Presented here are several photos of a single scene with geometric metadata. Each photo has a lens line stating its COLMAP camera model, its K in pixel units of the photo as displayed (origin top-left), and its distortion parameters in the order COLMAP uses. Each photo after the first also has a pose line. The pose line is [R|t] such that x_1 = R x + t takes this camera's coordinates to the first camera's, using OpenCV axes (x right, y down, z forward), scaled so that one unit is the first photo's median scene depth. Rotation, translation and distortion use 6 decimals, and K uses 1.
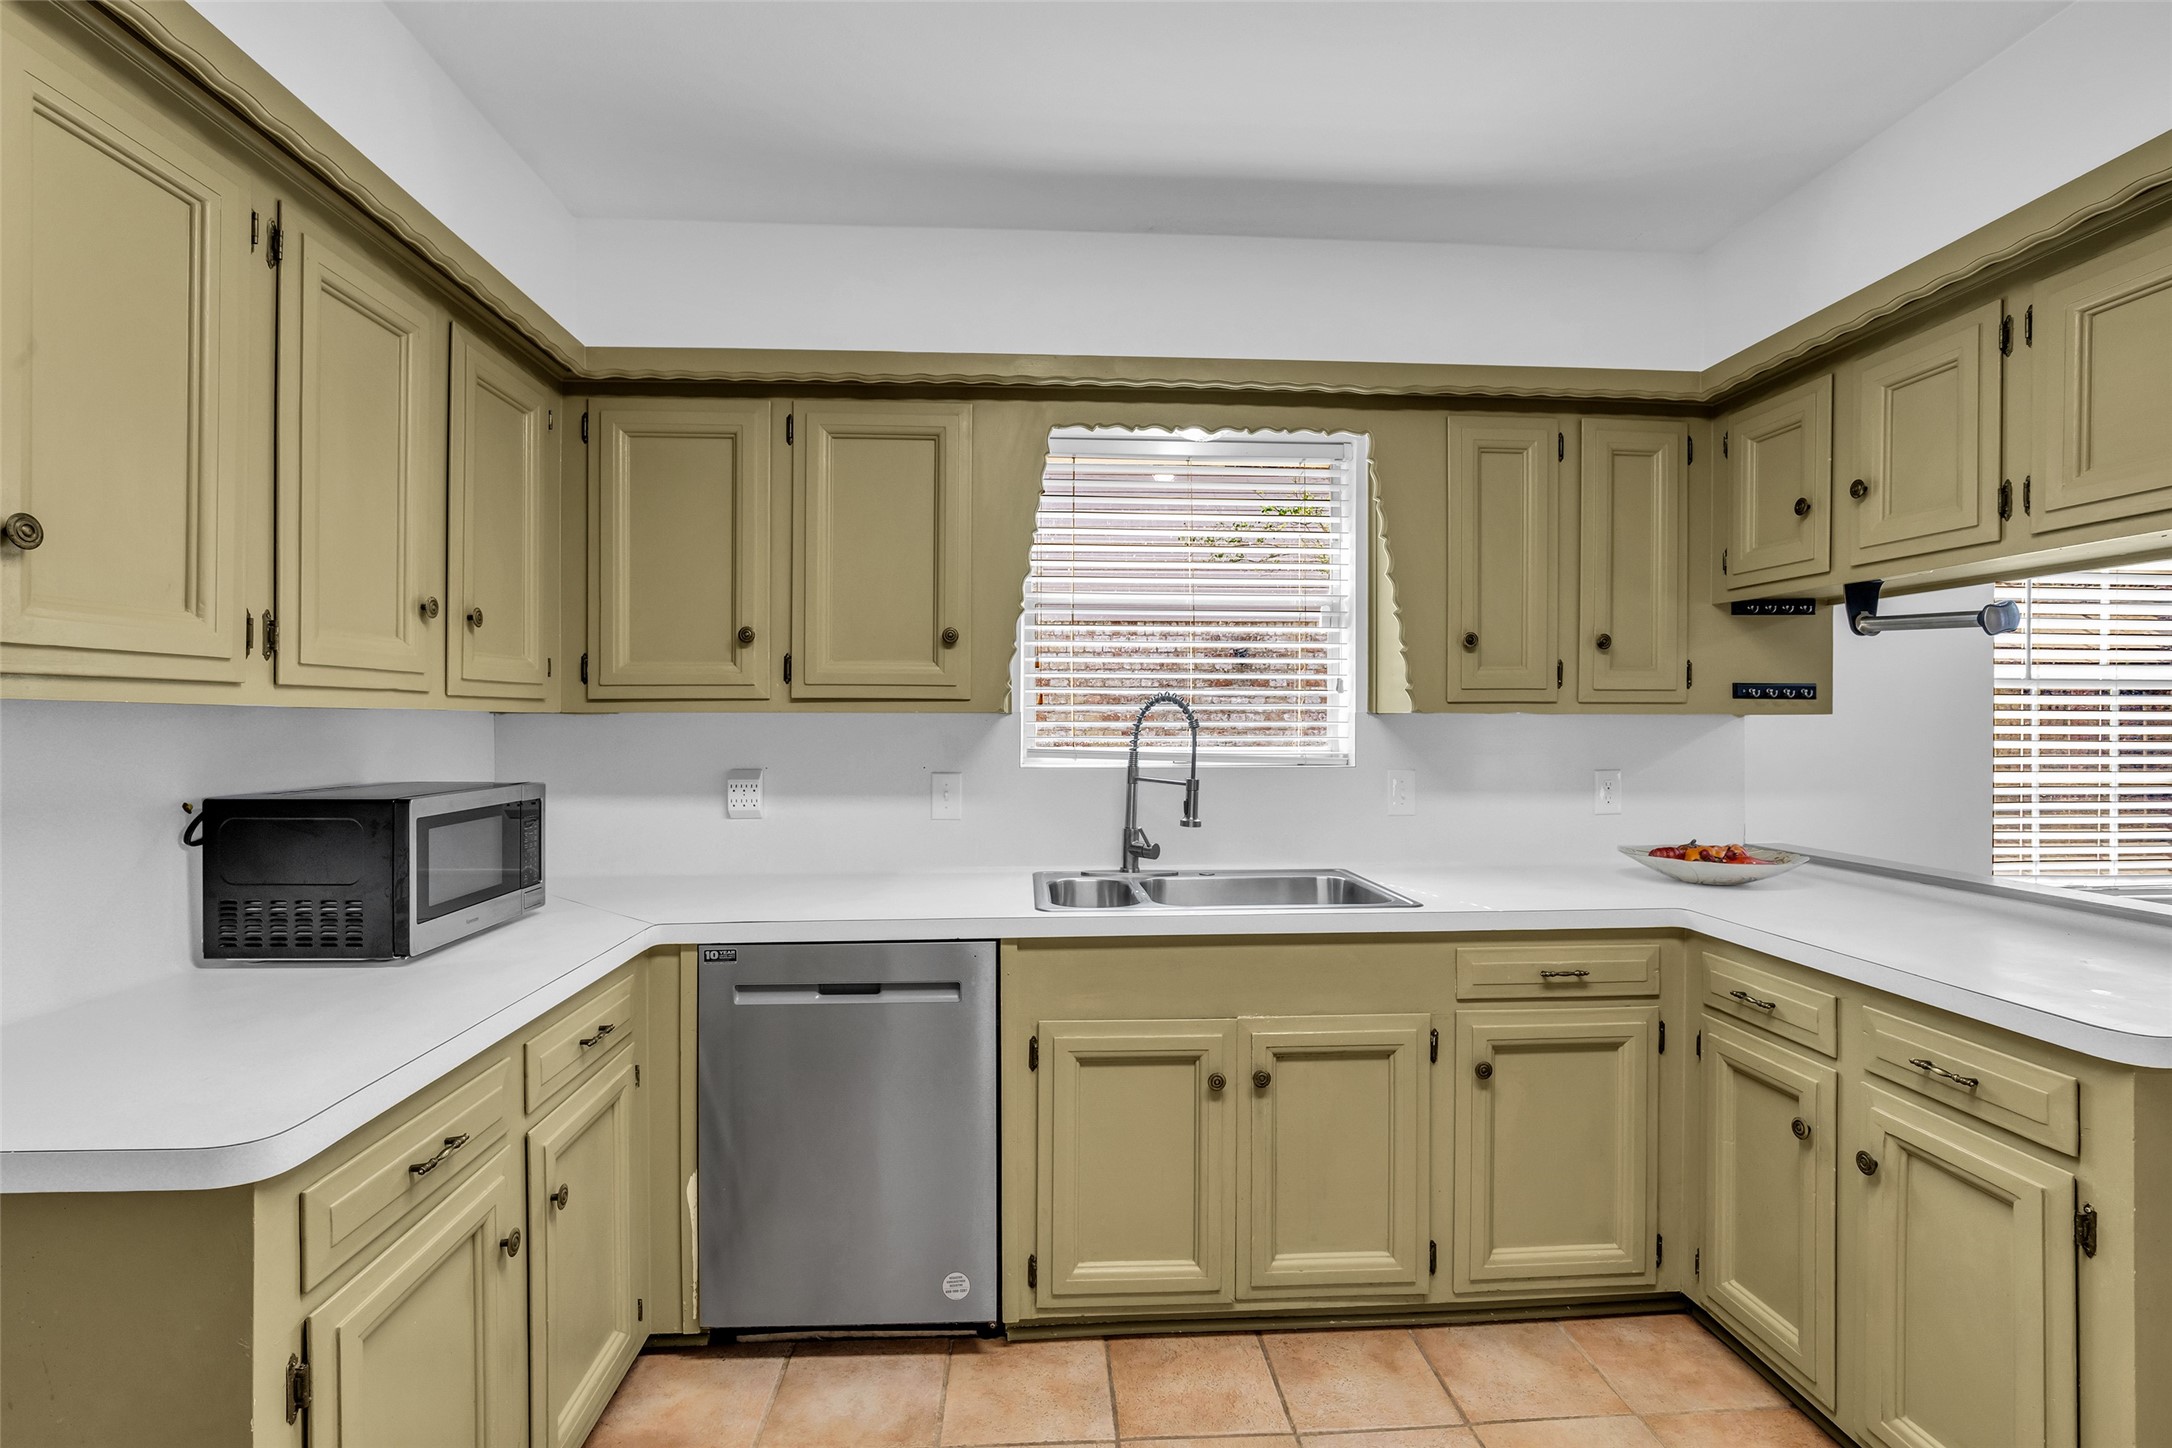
lens RADIAL K [[993.9, 0, 1091.4], [0, 993.9, 723.2], [0, 0, 1]] dist [-0.020637, 0.003902]
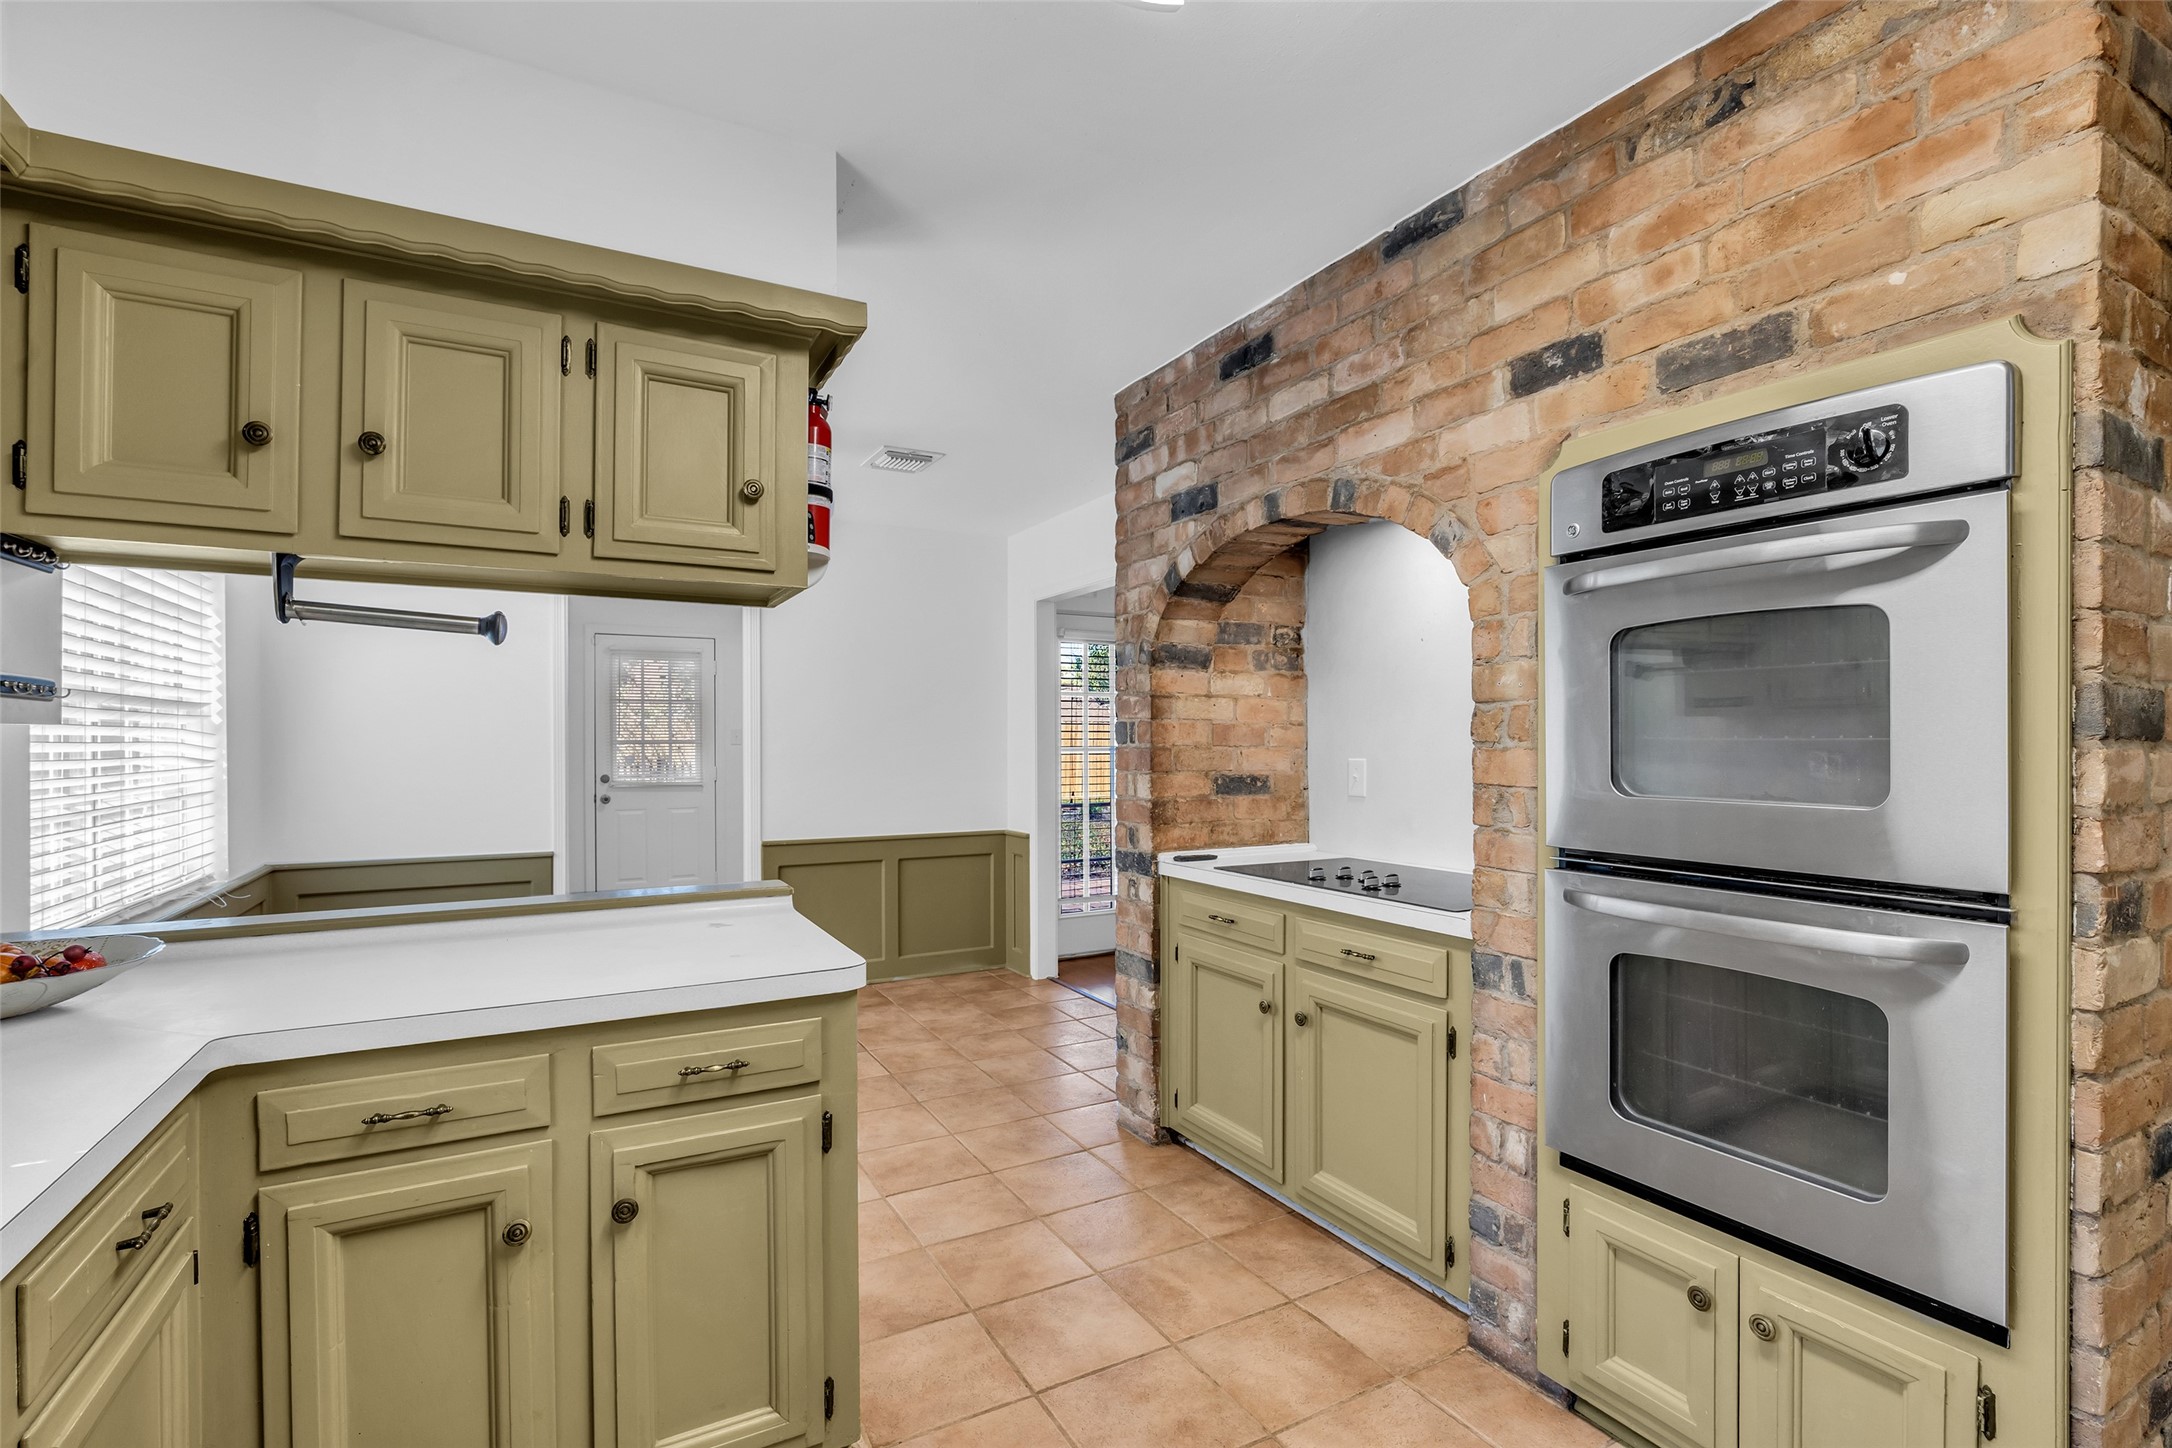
lens RADIAL K [[993.9, 0, 1088.9], [0, 993.9, 741.1], [0, 0, 1]] dist [-0.020637, 0.003902]
pose [[-0.428359, -0.002163, 0.903606, -0.181097], [0.003114, 0.999988, 0.003871, 0.002250], [-0.903603, 0.004472, -0.428347, 0.762142]]
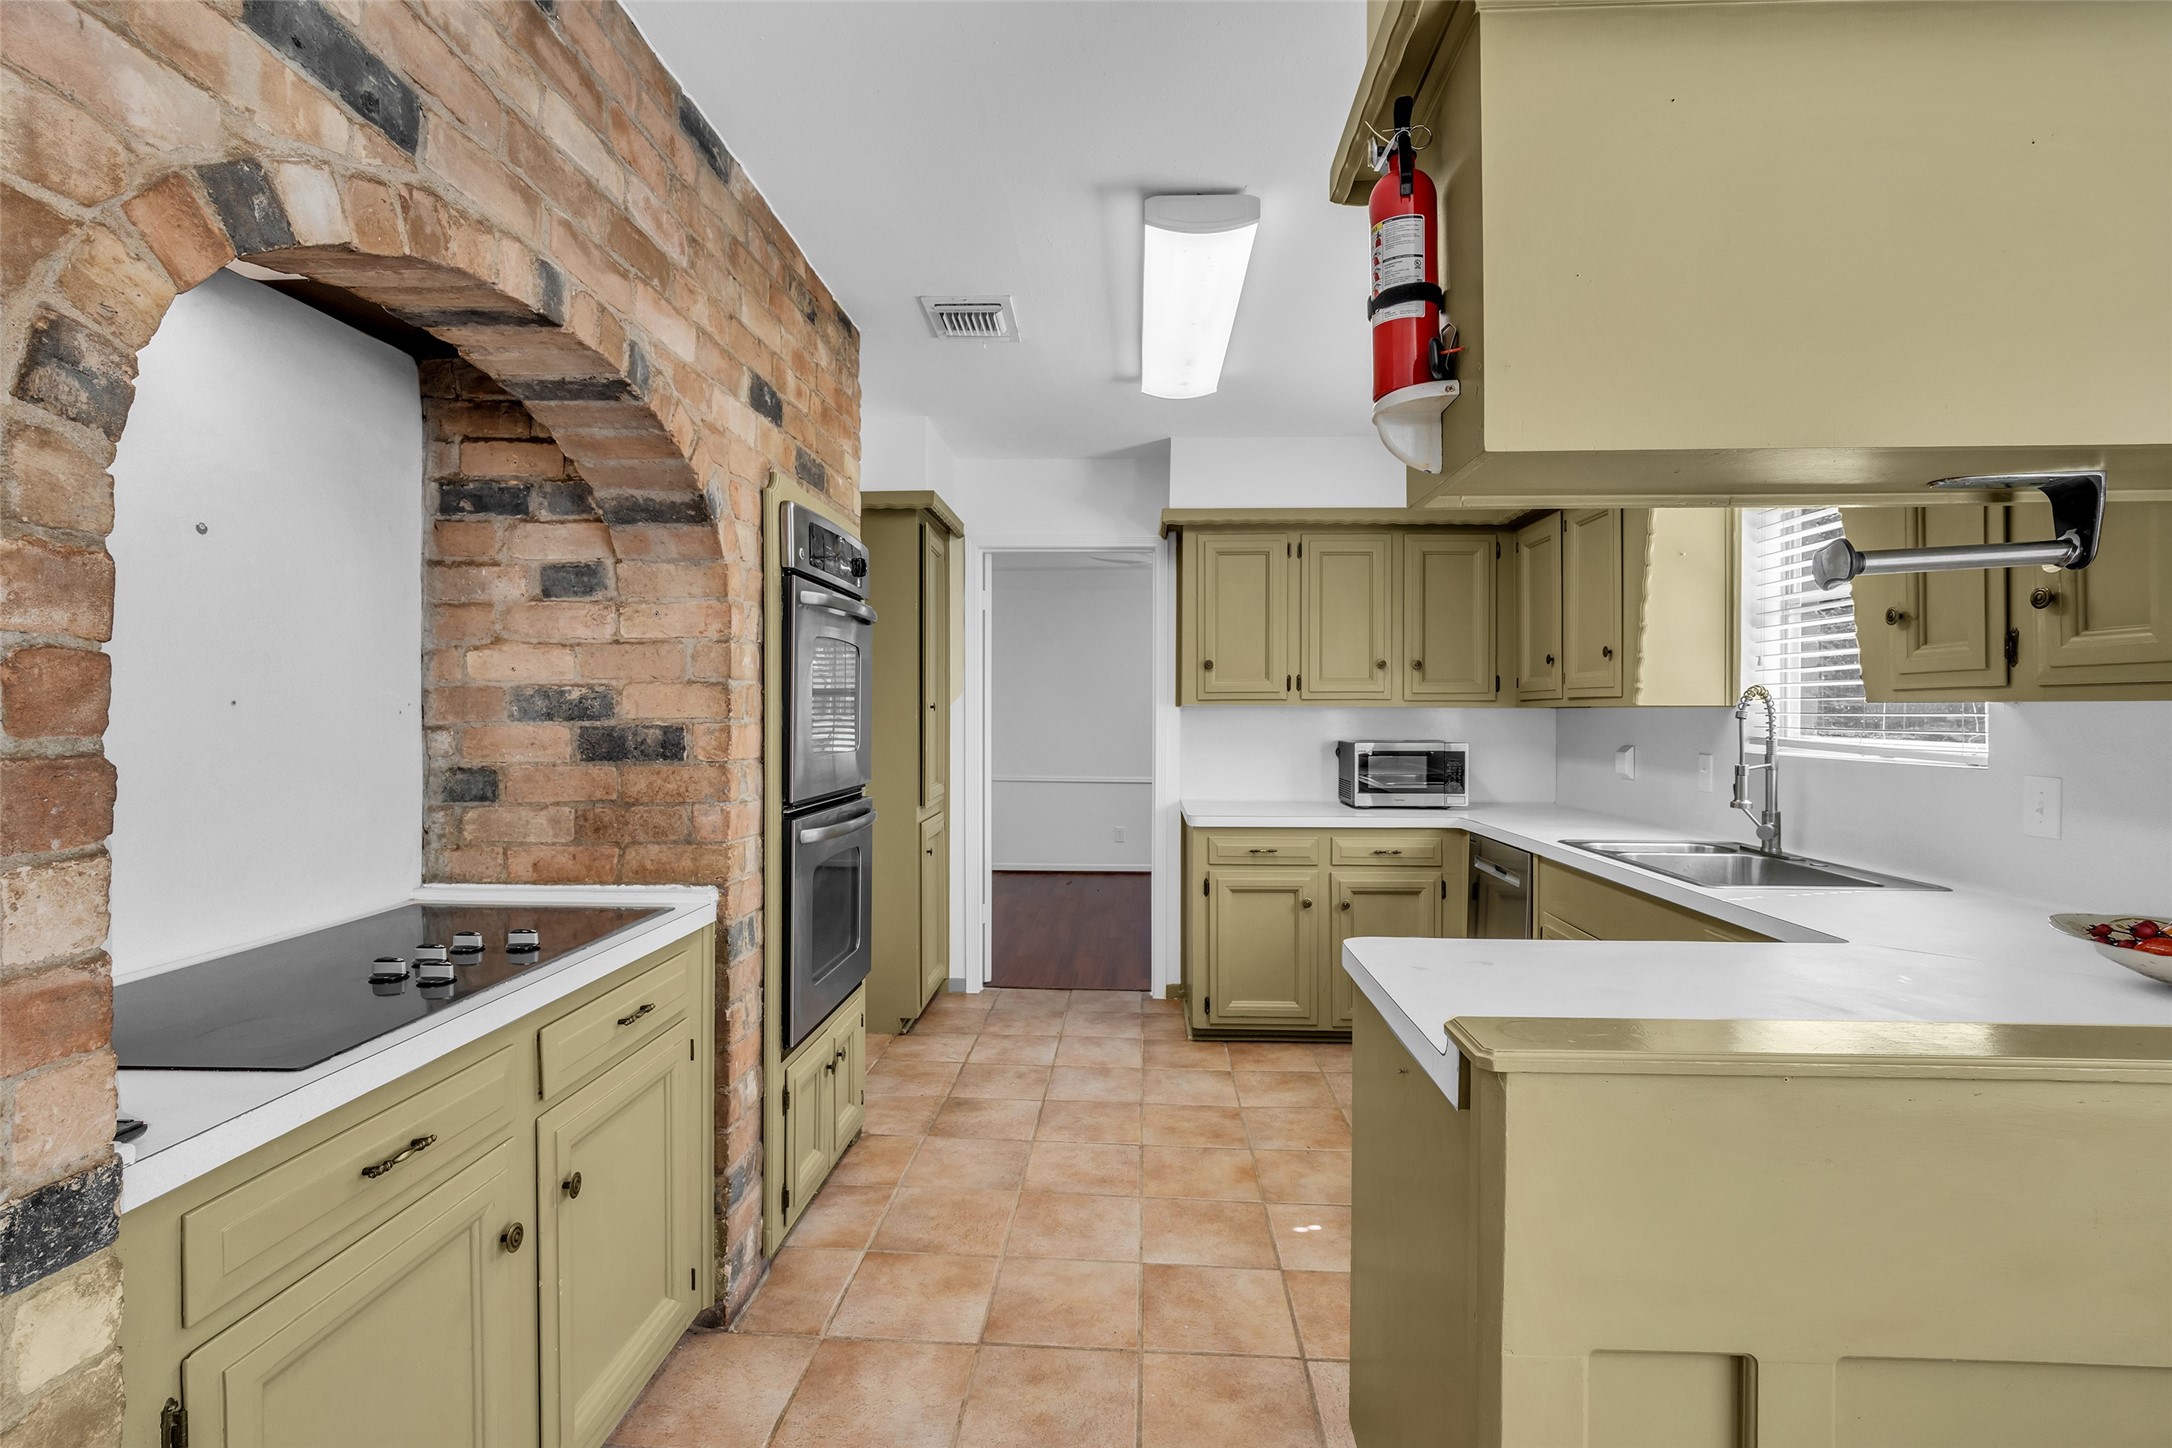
lens RADIAL K [[993.9, 0, 1072.6], [0, 993.9, 716.0], [0, 0, 1]] dist [-0.020637, 0.003902]
pose [[-0.130987, 0.002294, -0.991381, 1.459310], [-0.003139, 0.999991, 0.002728, 0.001644], [0.991379, 0.003469, -0.130979, 0.464750]]
